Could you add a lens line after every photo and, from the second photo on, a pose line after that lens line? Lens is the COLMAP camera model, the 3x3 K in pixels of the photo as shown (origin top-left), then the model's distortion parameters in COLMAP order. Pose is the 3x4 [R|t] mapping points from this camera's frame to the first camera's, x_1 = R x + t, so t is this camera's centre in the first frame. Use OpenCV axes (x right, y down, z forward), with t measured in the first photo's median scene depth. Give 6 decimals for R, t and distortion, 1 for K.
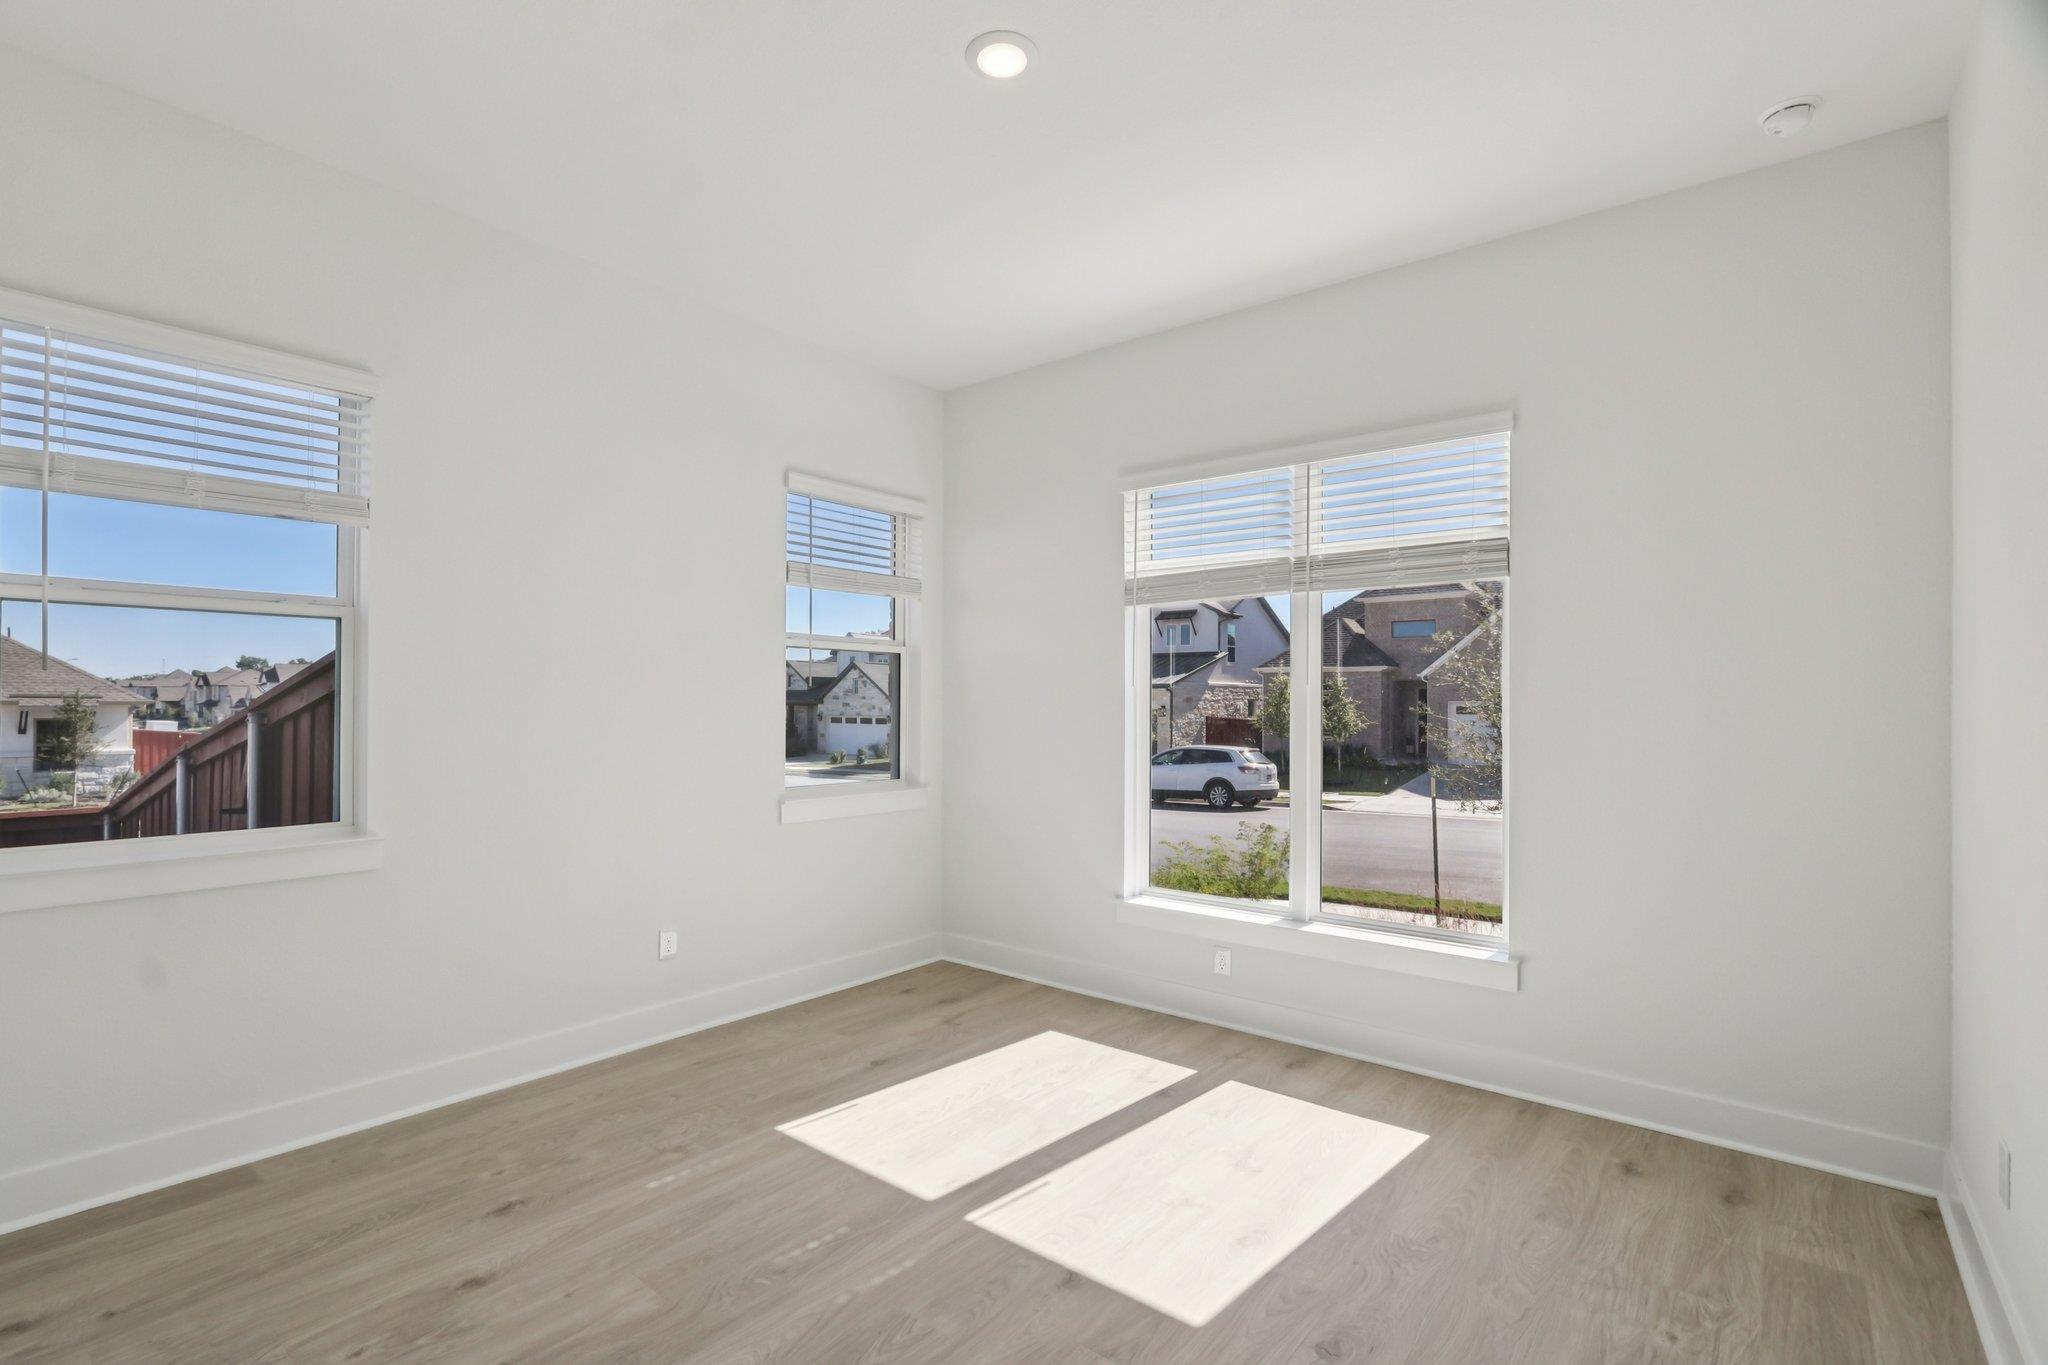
lens RADIAL K [[948.8, 0, 1022.8], [0, 948.8, 692.6], [0, 0, 1]] dist [-0.023135, 0.003704]
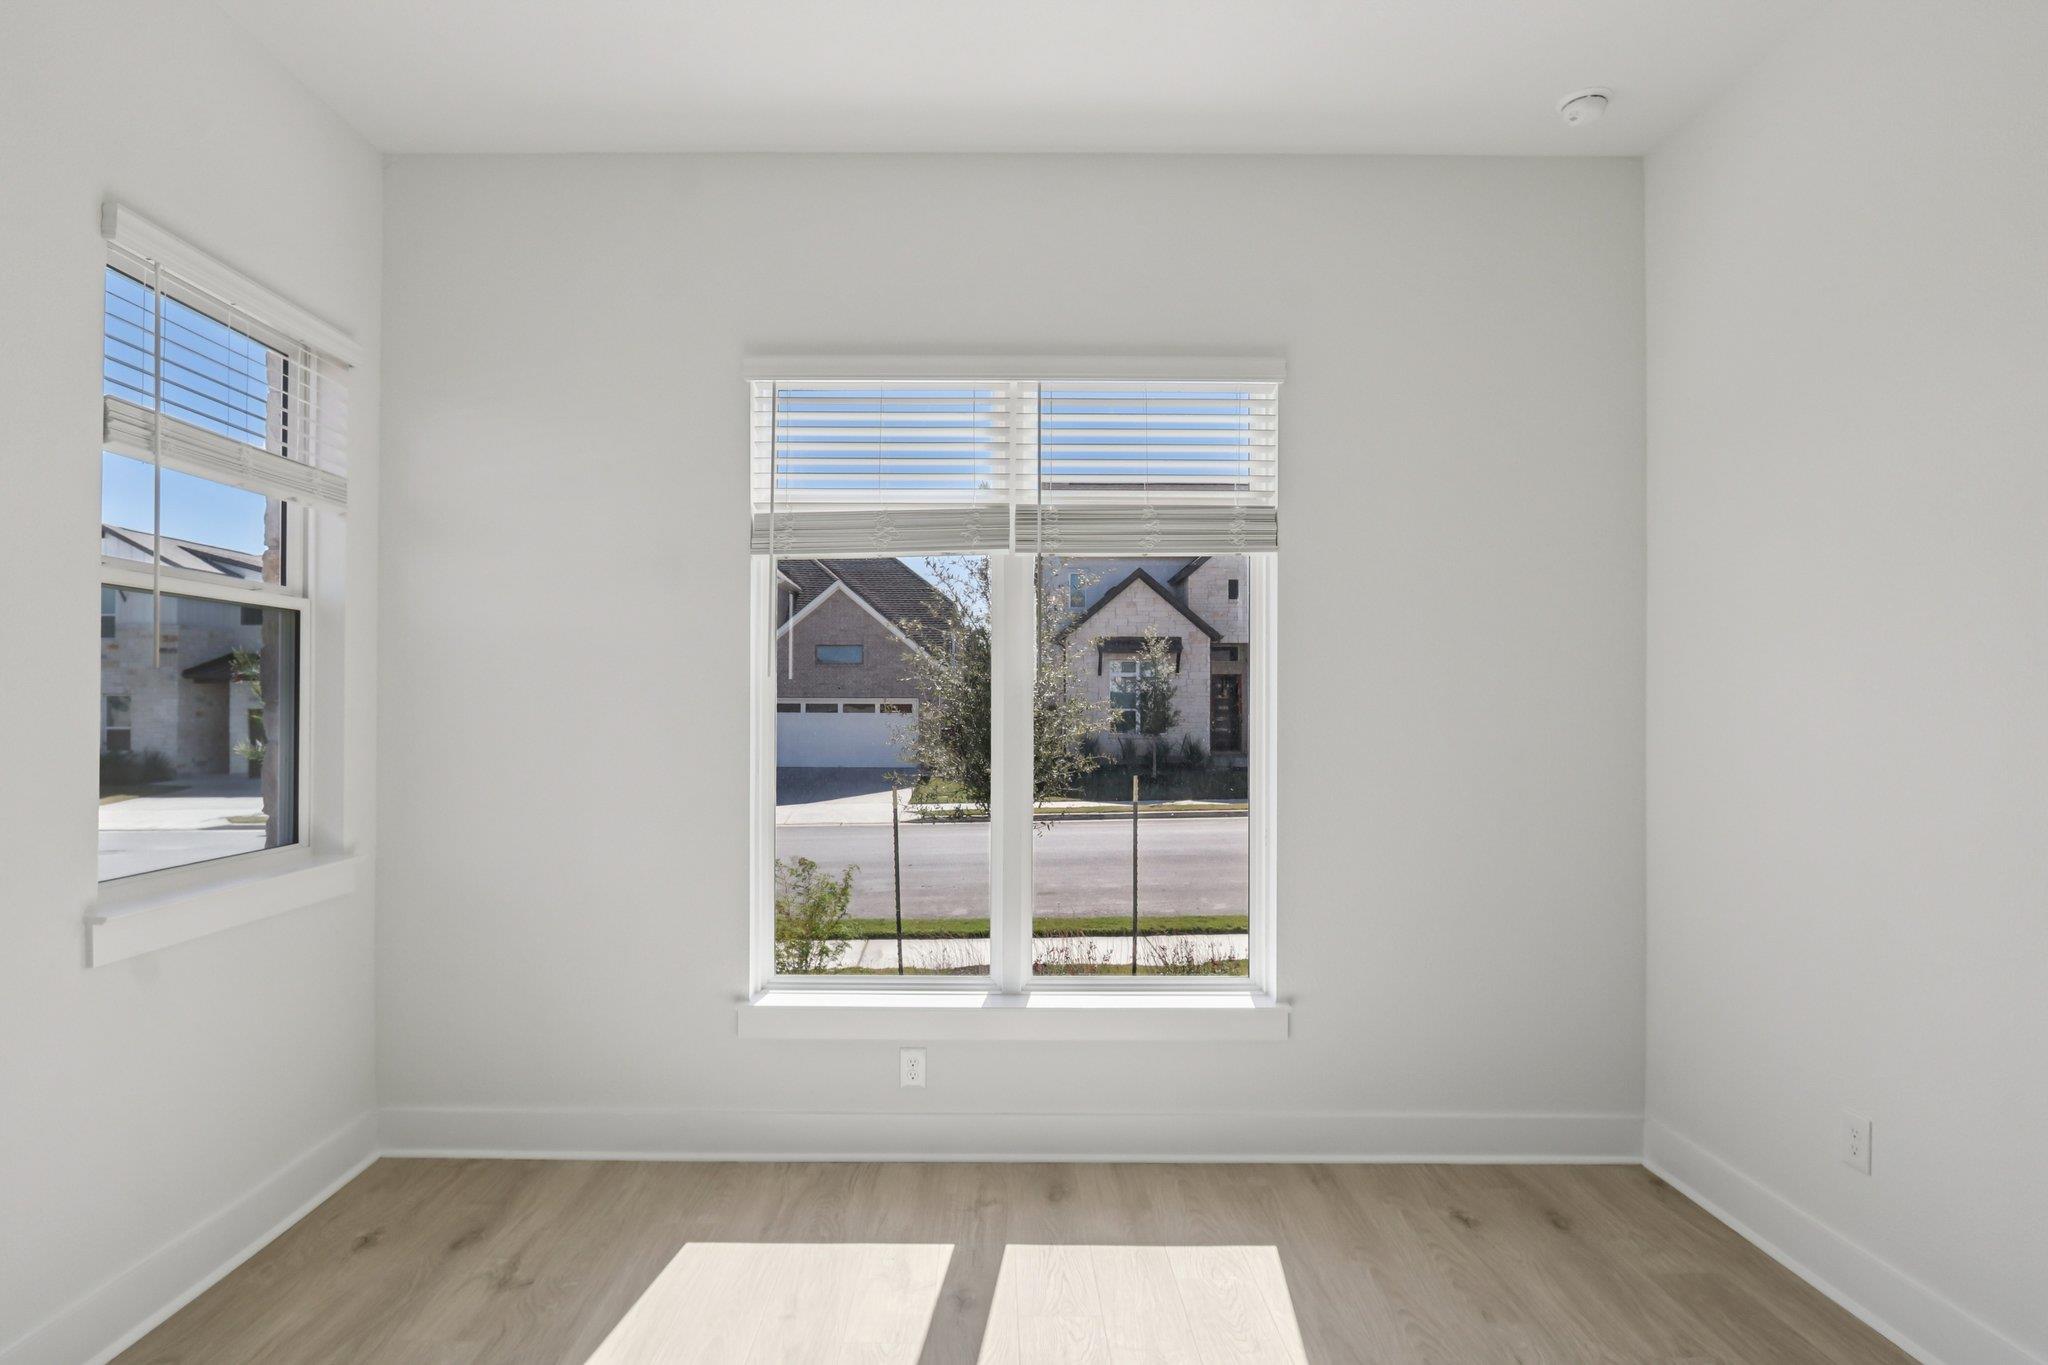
lens RADIAL K [[1092.1, 0, 1019.7], [0, 1092.1, 688.0], [0, 0, 1]] dist [-0.015100, -0.001490]
pose [[0.778507, 0.003614, 0.627626, -0.243216], [-0.005883, 0.999982, 0.001539, -0.000951], [-0.627608, -0.004890, 0.778514, 0.326279]]
